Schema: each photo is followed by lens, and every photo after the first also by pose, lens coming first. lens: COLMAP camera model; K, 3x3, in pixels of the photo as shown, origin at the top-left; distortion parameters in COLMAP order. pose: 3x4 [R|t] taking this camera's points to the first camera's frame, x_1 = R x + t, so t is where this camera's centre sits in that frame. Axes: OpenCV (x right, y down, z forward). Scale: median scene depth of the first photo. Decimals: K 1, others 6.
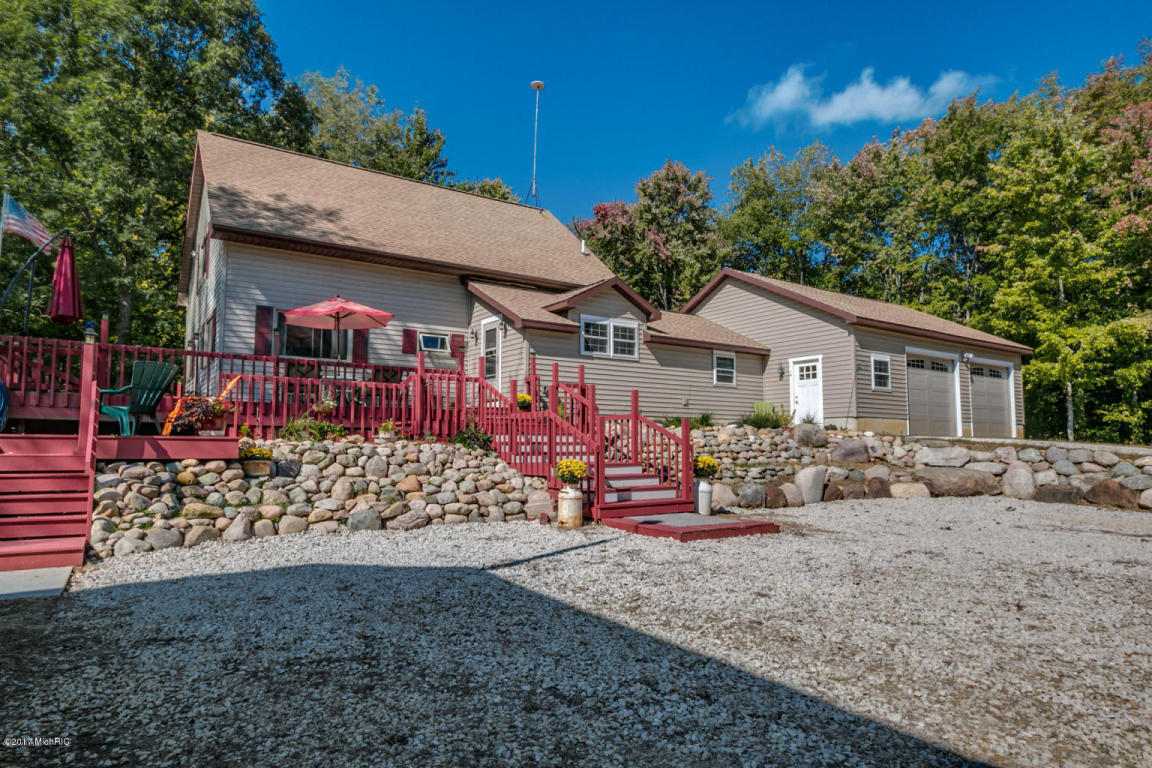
lens RADIAL K [[689.1, 0, 576.0], [0, 689.1, 384.0], [0, 0, 1]] dist [-0.018408, 0.002788]
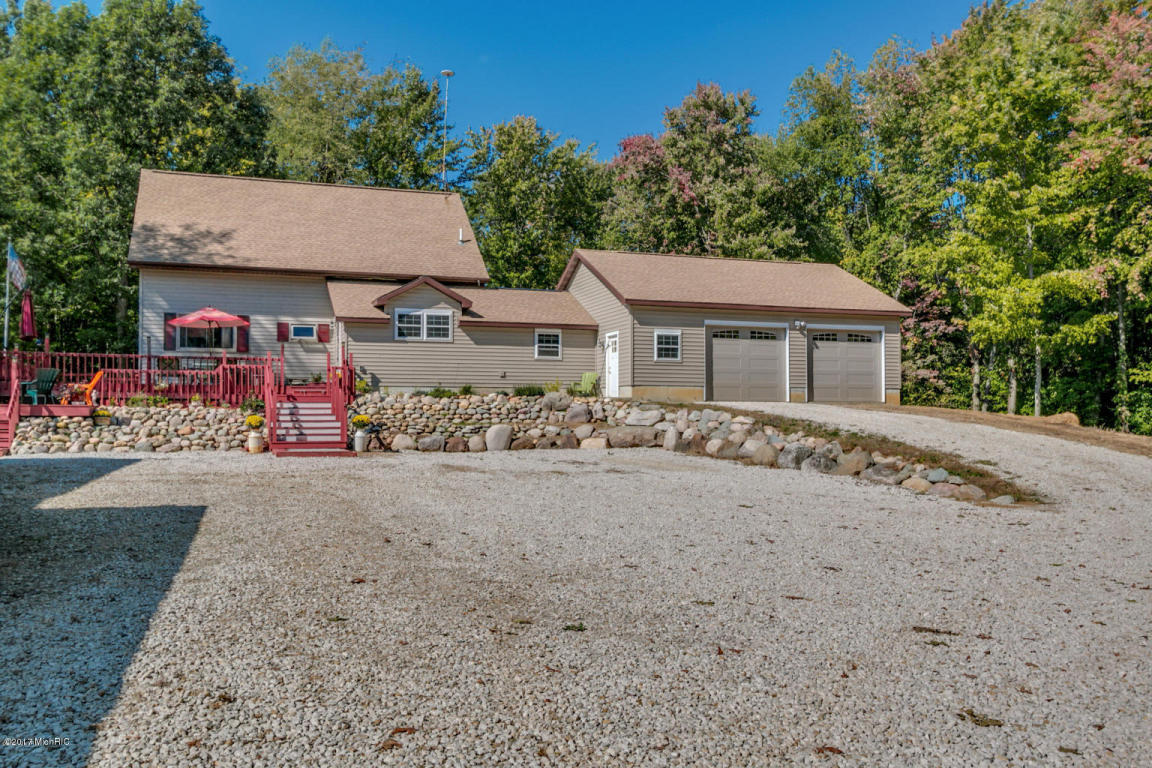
lens RADIAL K [[1014.9, 0, 576.0], [0, 1014.9, 384.0], [0, 0, 1]] dist [0.000981, -0.008375]
pose [[0.964207, -0.013618, -0.264800, 0.805788], [0.027446, 0.998441, 0.048593, -0.042208], [0.263726, -0.054122, 0.963078, -0.707044]]
